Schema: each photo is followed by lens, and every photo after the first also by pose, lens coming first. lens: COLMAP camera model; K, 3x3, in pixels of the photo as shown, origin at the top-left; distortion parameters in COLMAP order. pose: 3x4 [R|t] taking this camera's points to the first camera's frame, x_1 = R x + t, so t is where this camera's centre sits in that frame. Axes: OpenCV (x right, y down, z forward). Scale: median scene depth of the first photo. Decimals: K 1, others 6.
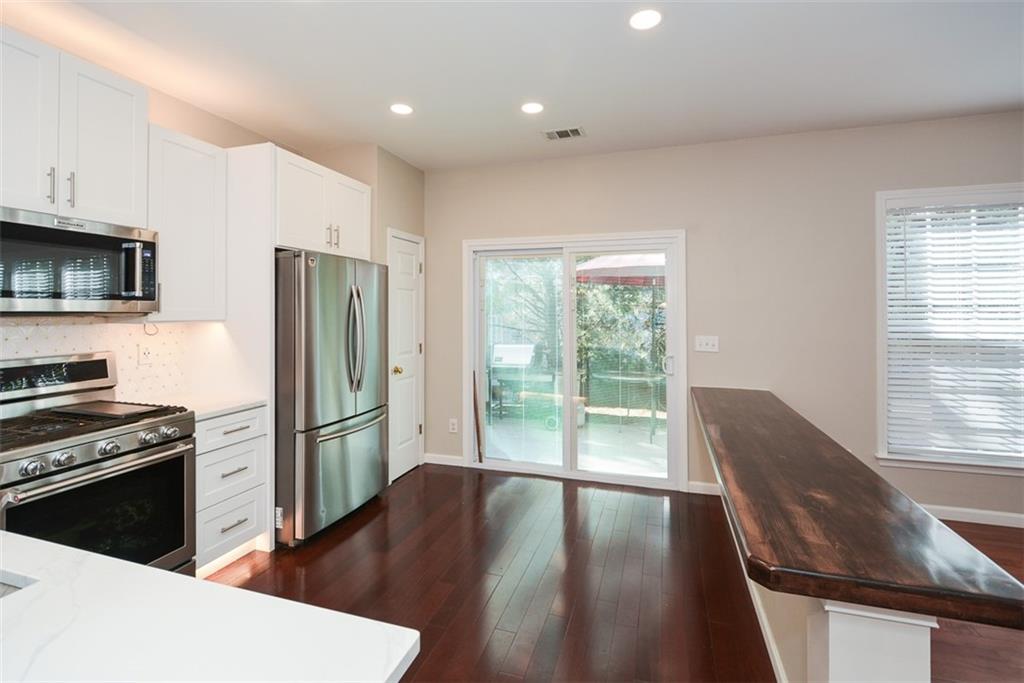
lens RADIAL K [[458.7, 0, 515.1], [0, 458.7, 301.6], [0, 0, 1]] dist [0.006555, -0.007652]
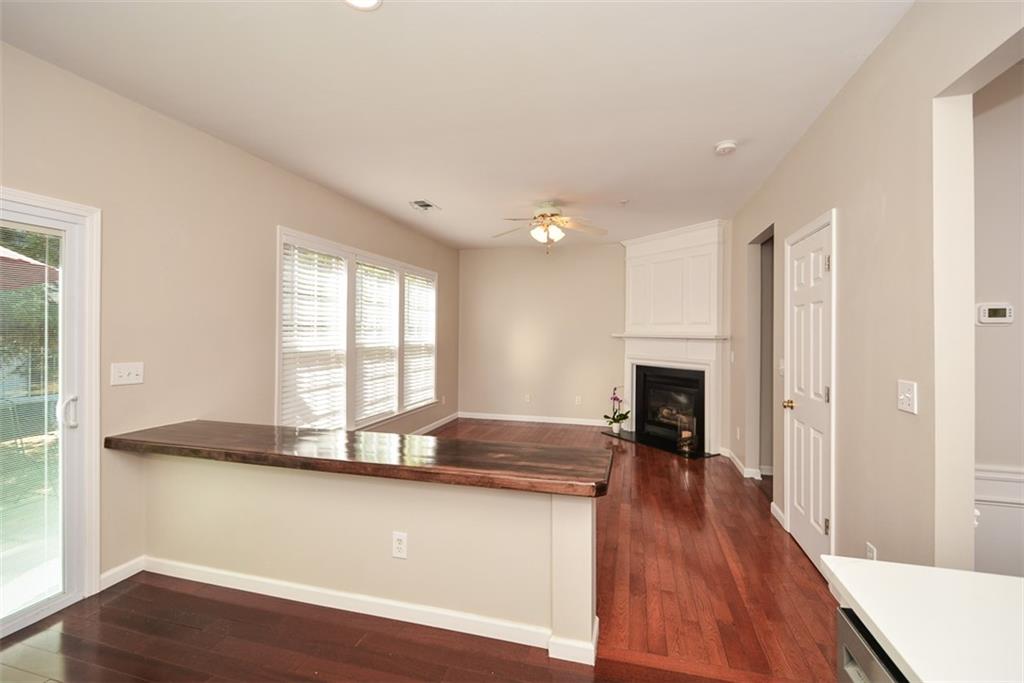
lens RADIAL K [[458.7, 0, 514.4], [0, 458.7, 320.7], [0, 0, 1]] dist [0.006555, -0.007652]
pose [[-0.039777, 0.022110, 0.998964, -0.378169], [-0.026892, 0.999369, -0.023190, 0.009249], [-0.998847, -0.027787, -0.039157, 0.467357]]
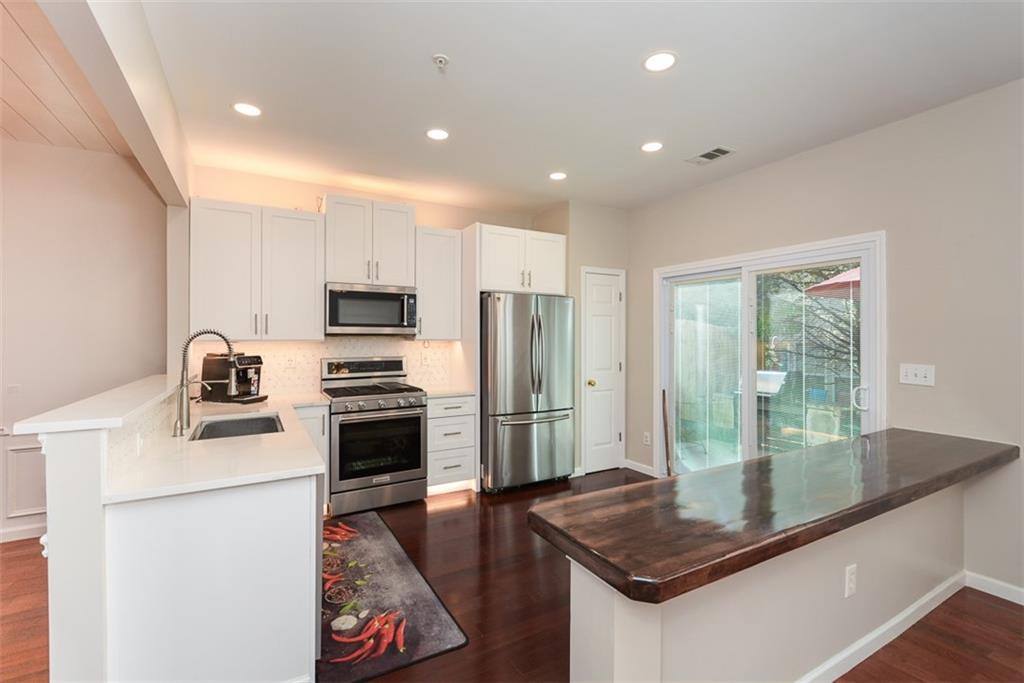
lens RADIAL K [[458.7, 0, 519.5], [0, 458.7, 329.5], [0, 0, 1]] dist [0.006555, -0.007652]
pose [[0.742378, -0.009899, -0.669908, 0.495220], [0.012907, 0.999917, -0.000473, 0.008215], [0.669857, -0.008296, 0.742444, -0.024888]]
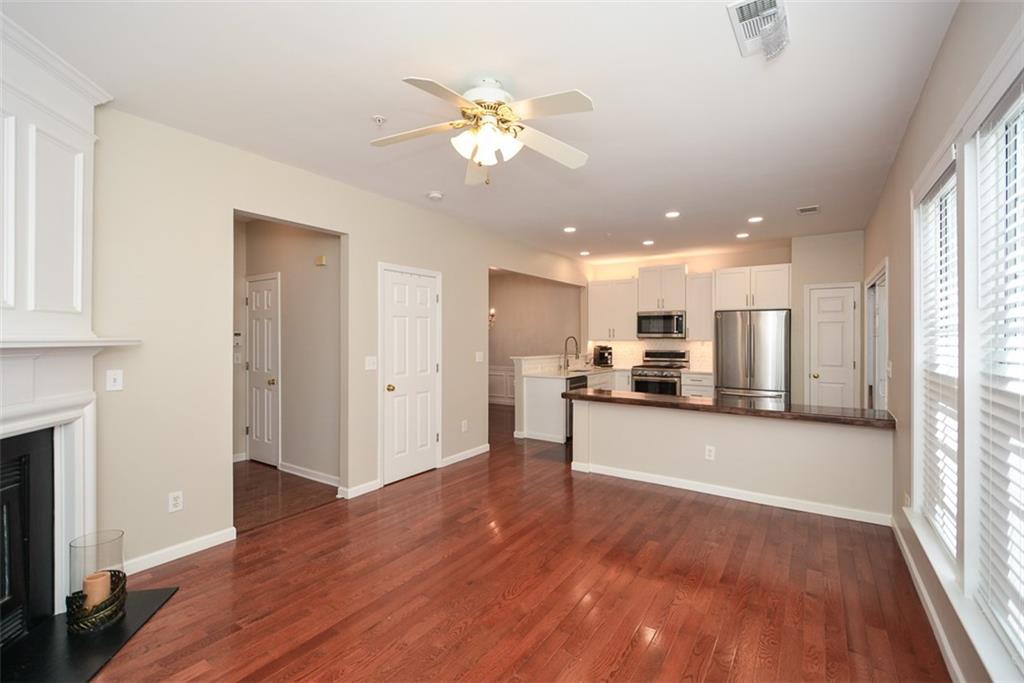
lens RADIAL K [[458.7, 0, 511.5], [0, 458.7, 338.3], [0, 0, 1]] dist [0.006555, -0.007652]
pose [[-0.283161, -0.000226, -0.959072, 1.806622], [0.017365, 0.999835, -0.005362, 0.018809], [0.958915, -0.018172, -0.283111, 0.557163]]
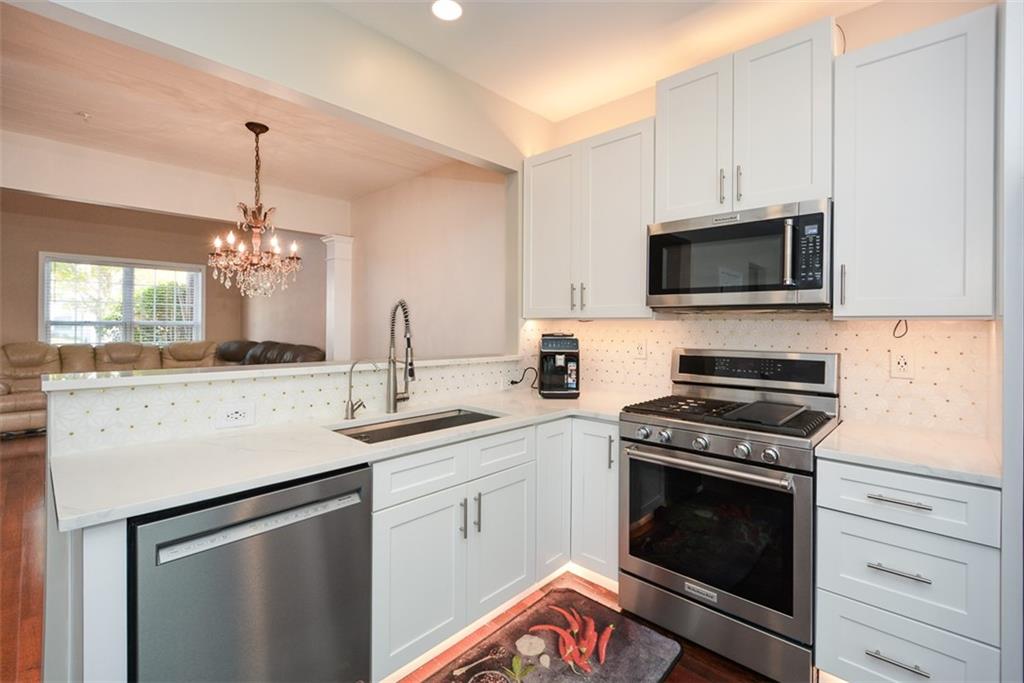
lens RADIAL K [[458.7, 0, 507.1], [0, 458.7, 323.9], [0, 0, 1]] dist [0.006555, -0.007652]
pose [[-0.439237, -0.003990, -0.898362, 0.100037], [0.009787, 0.999910, -0.009226, 0.042407], [0.898318, -0.012844, -0.439159, 0.625547]]
